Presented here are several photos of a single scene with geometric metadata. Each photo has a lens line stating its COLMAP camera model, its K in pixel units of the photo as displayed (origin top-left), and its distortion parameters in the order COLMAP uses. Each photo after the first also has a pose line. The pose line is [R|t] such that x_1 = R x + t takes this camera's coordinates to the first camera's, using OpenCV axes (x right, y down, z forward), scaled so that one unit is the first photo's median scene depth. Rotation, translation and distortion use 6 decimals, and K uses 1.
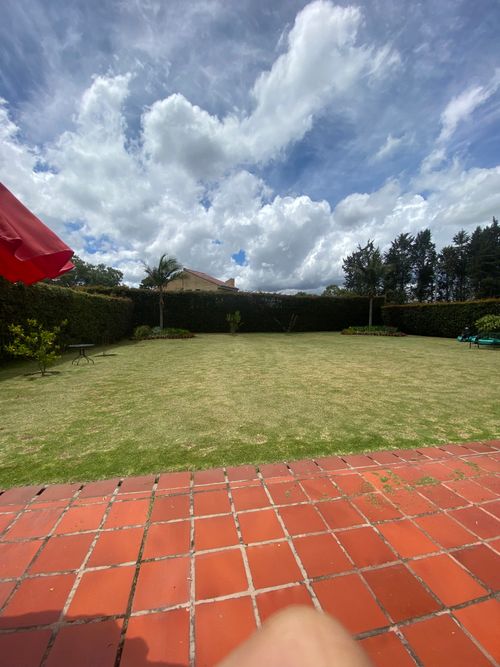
lens RADIAL K [[263.1, 0, 250.0], [0, 263.1, 333.5], [0, 0, 1]] dist [0.001845, -0.010680]
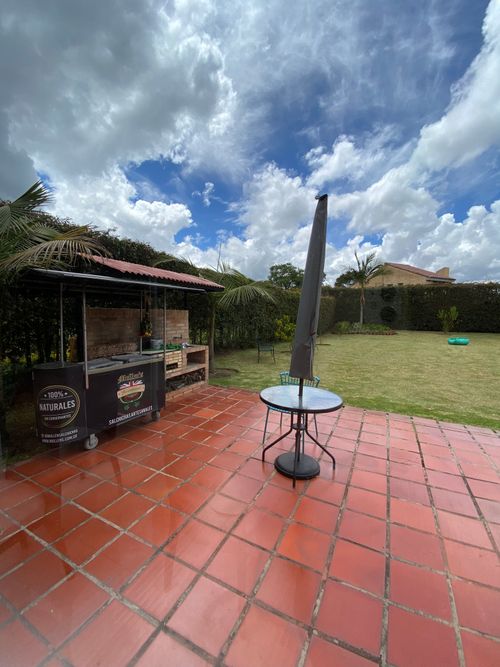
lens RADIAL K [[268.4, 0, 250.4], [0, 268.4, 330.9], [0, 0, 1]] dist [0.013398, -0.014430]
pose [[0.778497, 0.042903, -0.626181, -0.018193], [-0.039959, 0.999025, 0.018769, 0.006262], [0.626375, 0.010410, 0.779452, -0.140493]]
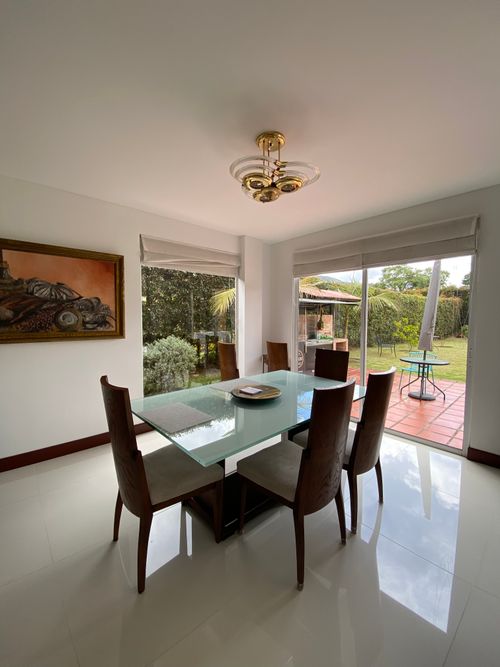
lens RADIAL K [[263.1, 0, 250.0], [0, 263.1, 333.5], [0, 0, 1]] dist [0.001845, -0.010680]
pose [[0.489971, 0.048719, -0.870376, 0.065747], [-0.043750, 0.998553, 0.031264, 0.016555], [0.870640, 0.022761, 0.491393, -0.312293]]
